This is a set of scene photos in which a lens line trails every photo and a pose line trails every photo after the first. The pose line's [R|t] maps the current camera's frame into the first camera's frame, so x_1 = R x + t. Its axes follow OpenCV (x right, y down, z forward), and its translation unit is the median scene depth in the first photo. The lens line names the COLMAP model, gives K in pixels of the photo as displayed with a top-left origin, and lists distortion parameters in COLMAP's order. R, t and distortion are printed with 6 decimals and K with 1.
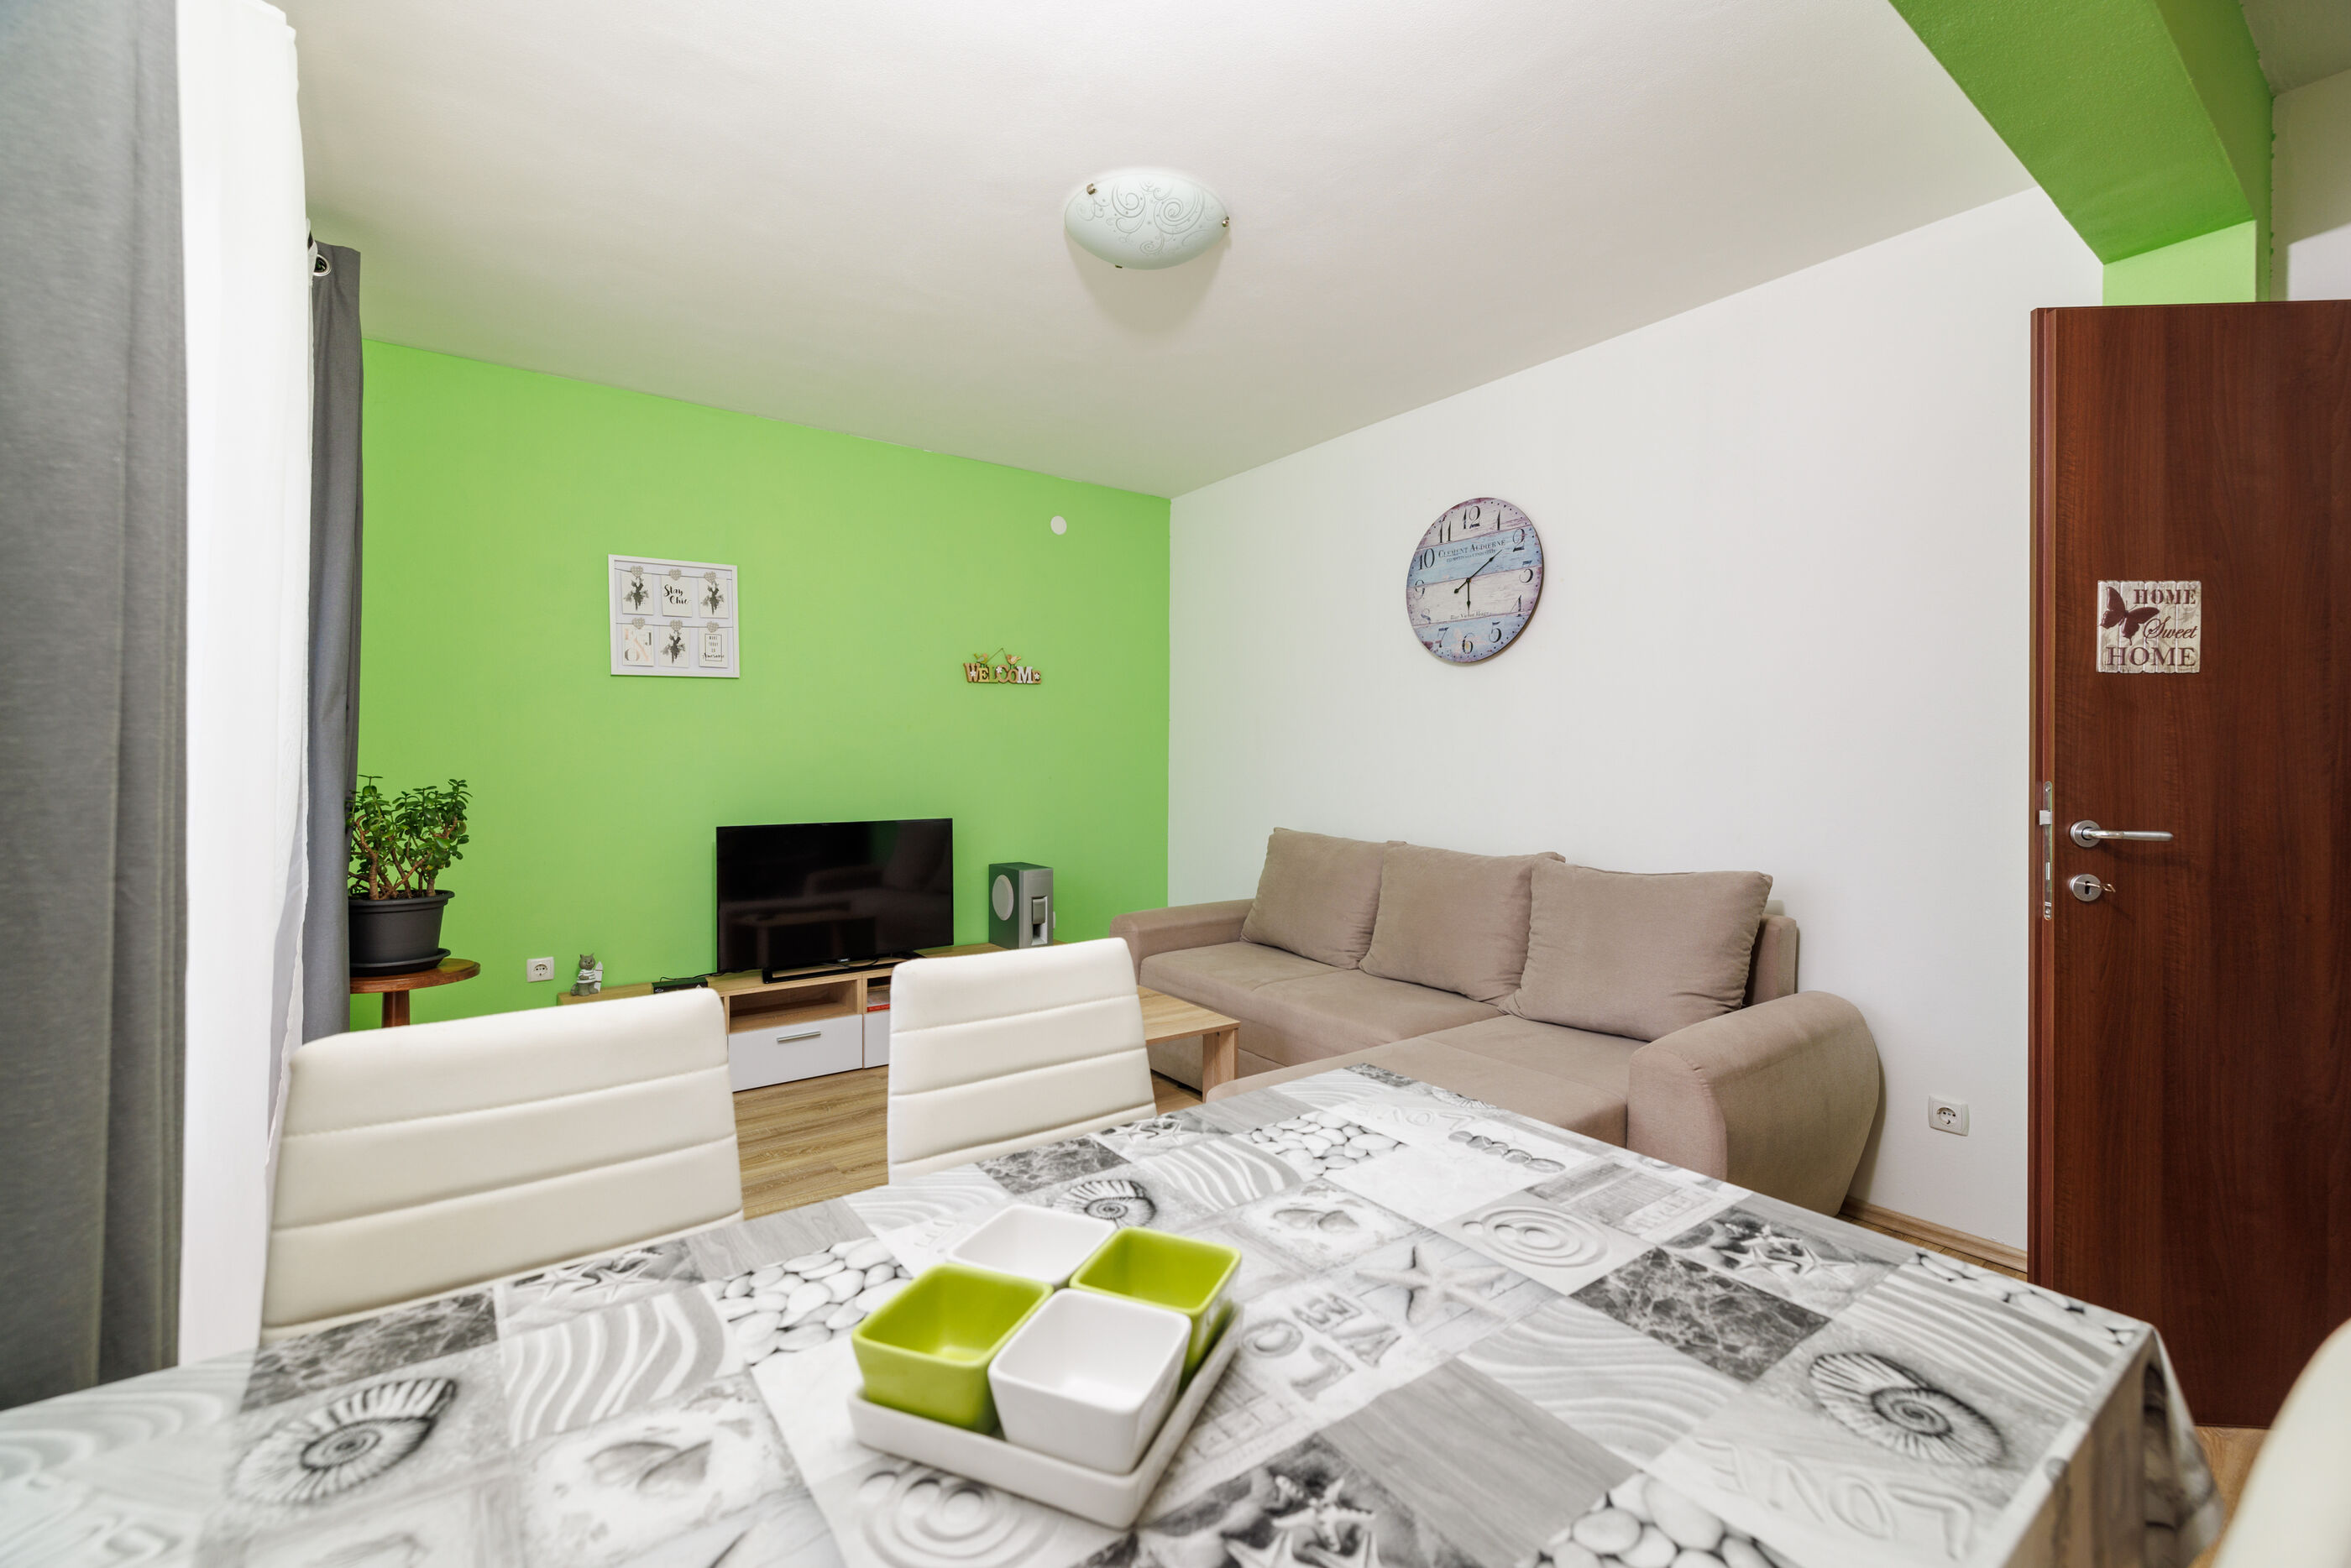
lens RADIAL K [[987.8, 0, 1179.4], [0, 987.8, 749.4], [0, 0, 1]] dist [0.000253, 0.000309]
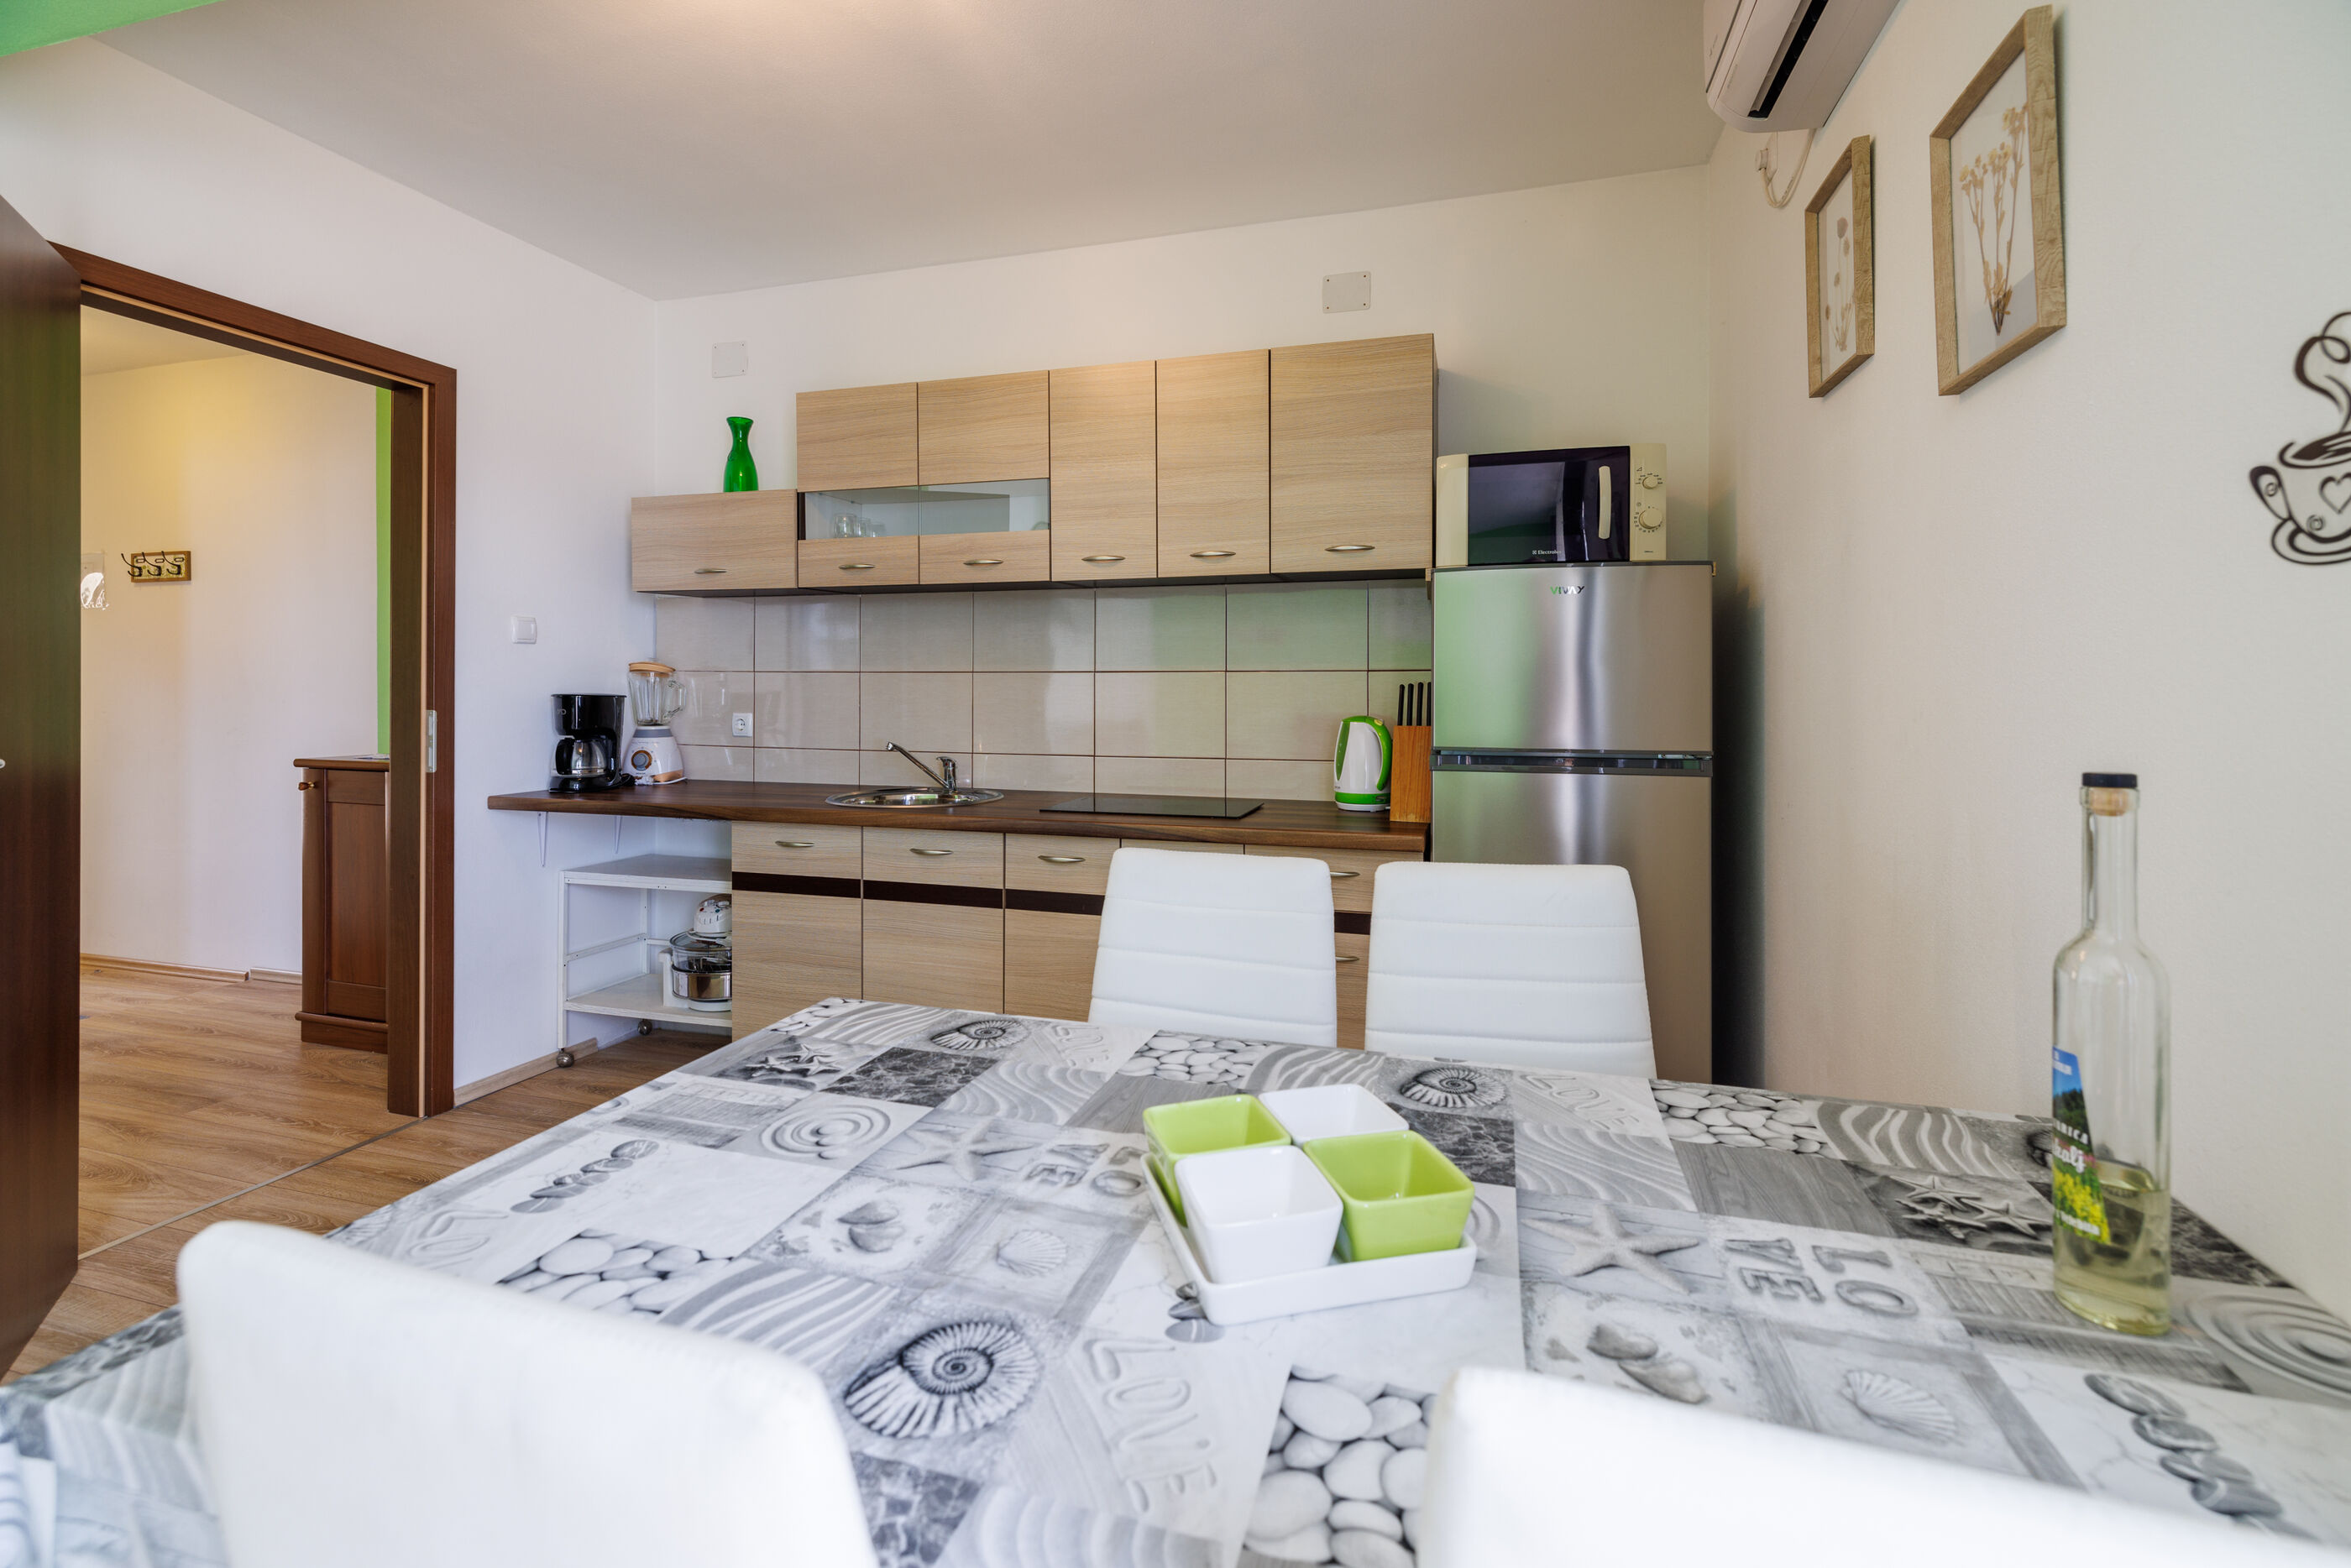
lens RADIAL K [[1013.5, 0, 1185.2], [0, 1013.5, 692.6], [0, 0, 1]] dist [0.001284, 0.000154]
pose [[-0.603314, -0.008061, 0.797463, -0.227826], [-0.014853, 0.999889, -0.001130, 0.007050], [-0.797366, -0.012527, -0.603366, 0.426680]]
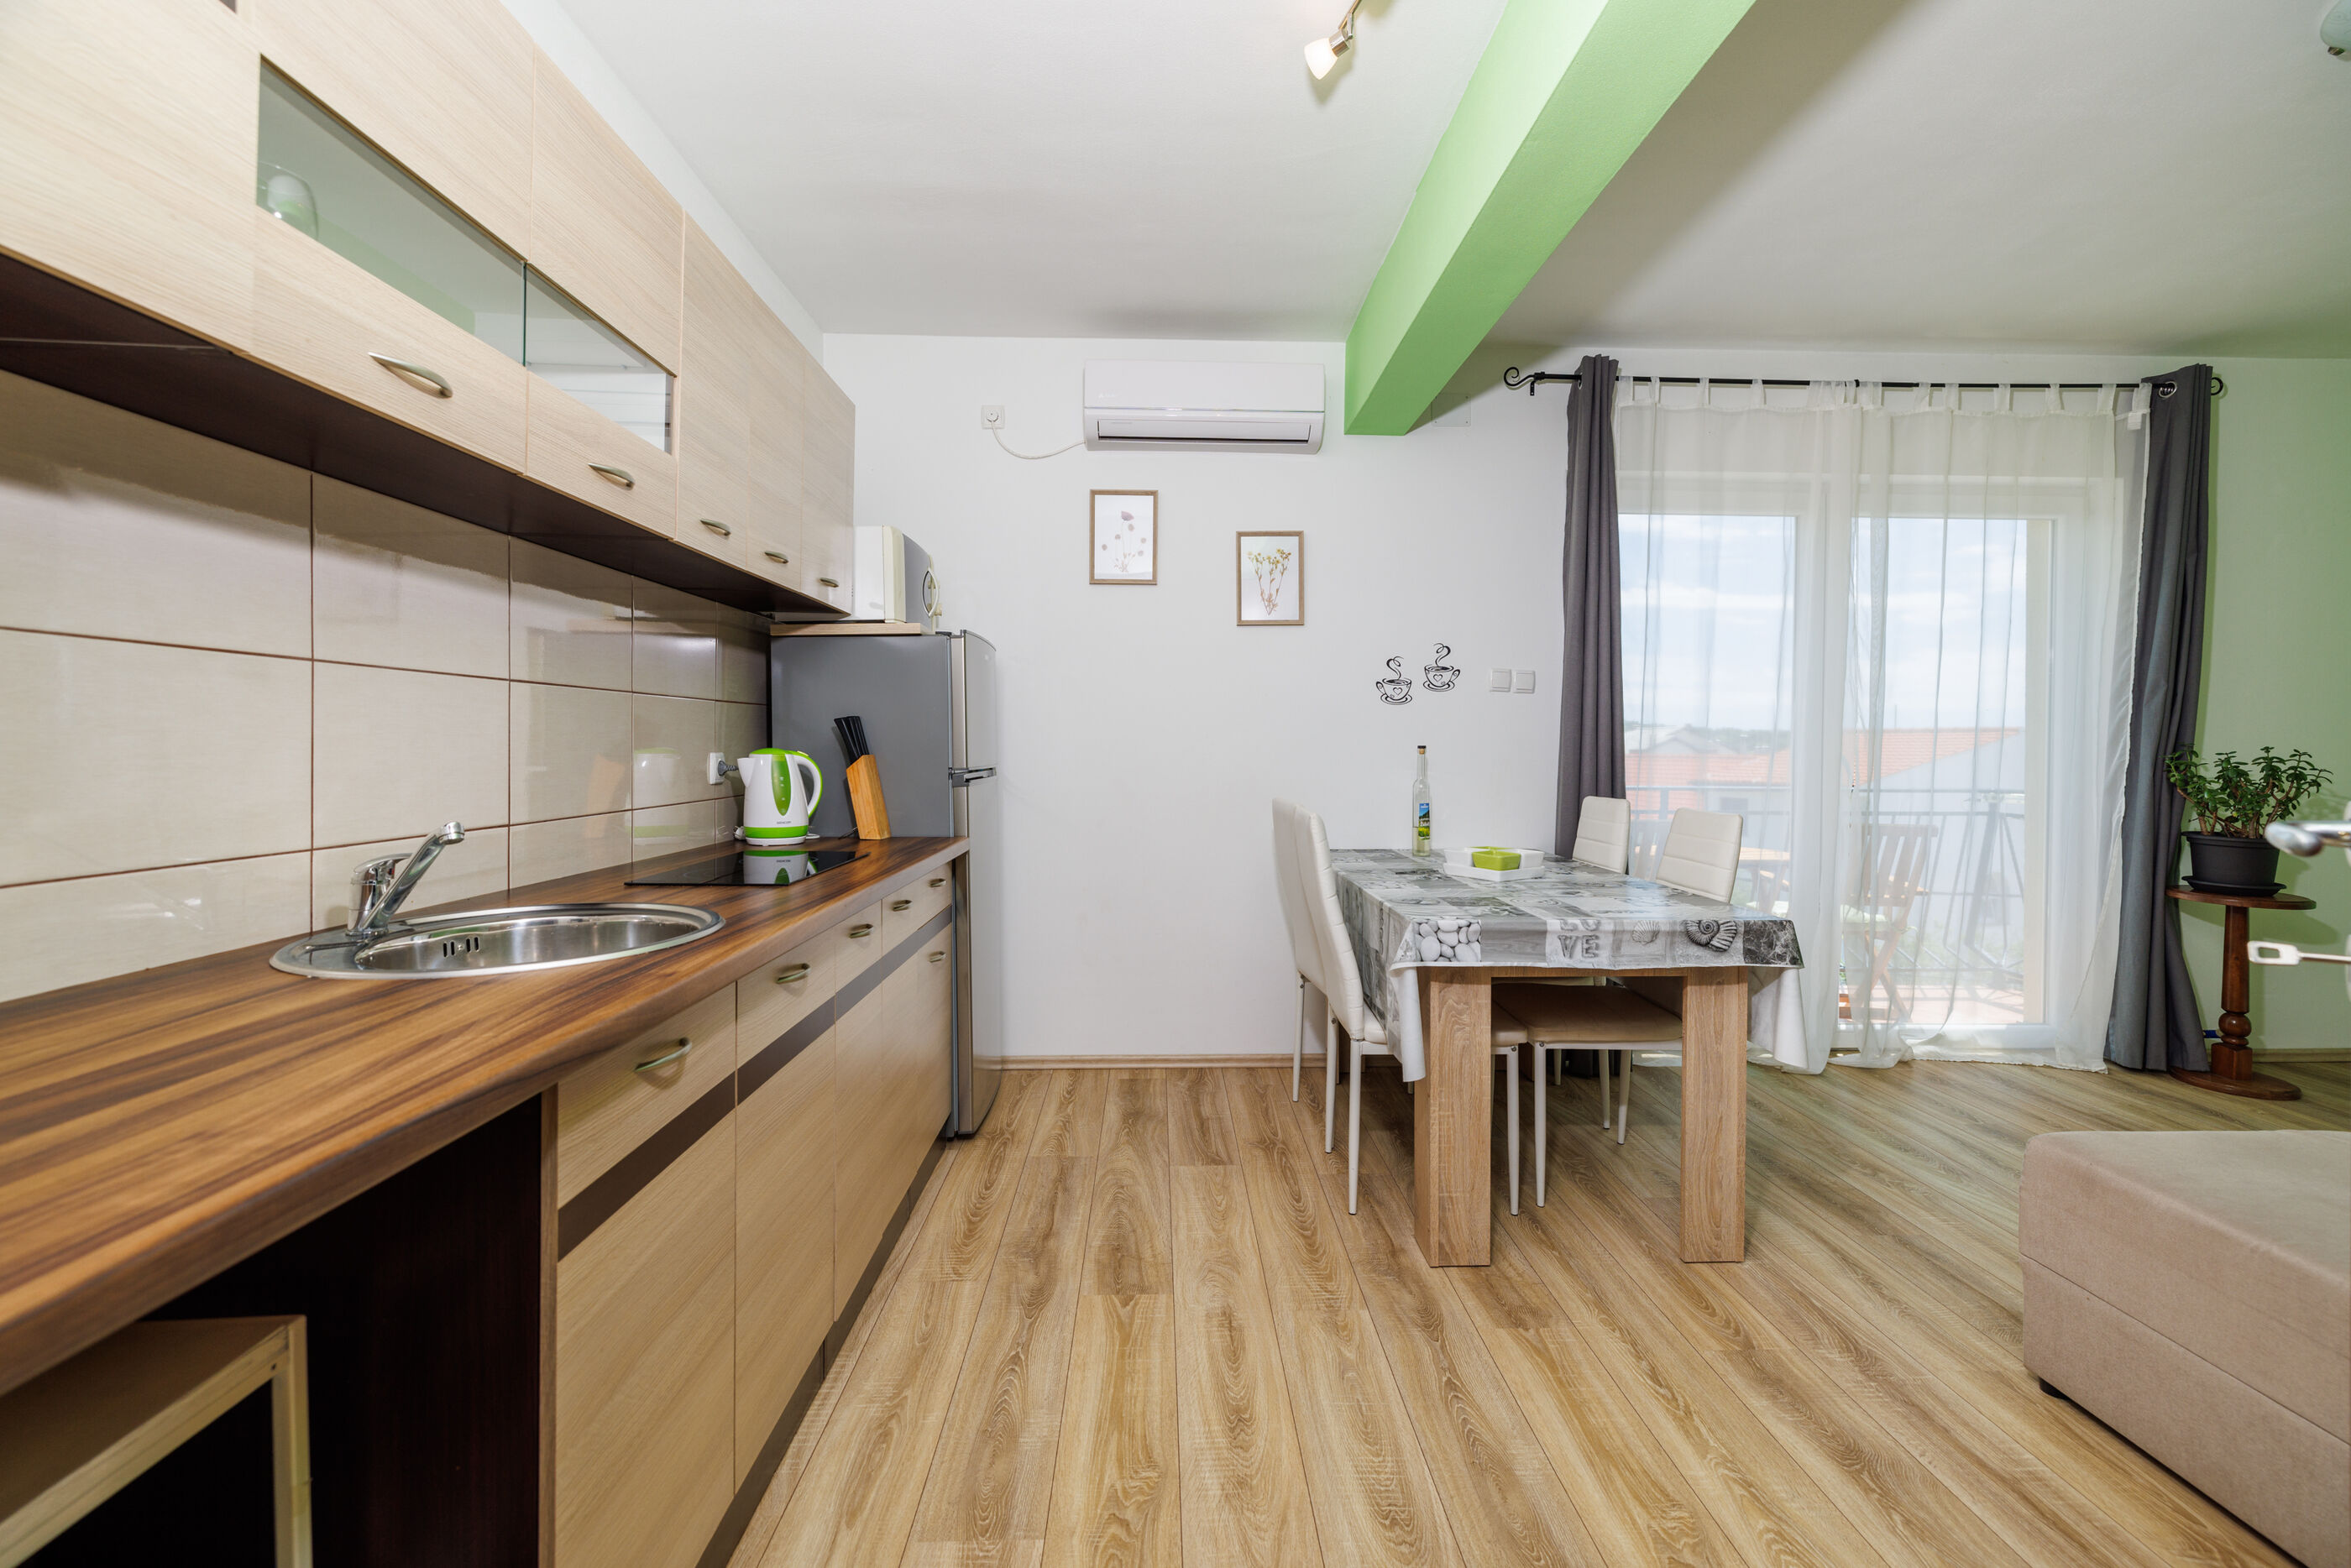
lens RADIAL K [[992.7, 0, 1188.0], [0, 992.7, 754.9], [0, 0, 1]] dist [0.002587, 0.000211]
pose [[-0.567295, 0.002122, -0.823512, 0.951625], [0.003677, 0.999993, 0.000044, 0.032286], [0.823507, -0.003003, -0.567299, 0.544075]]
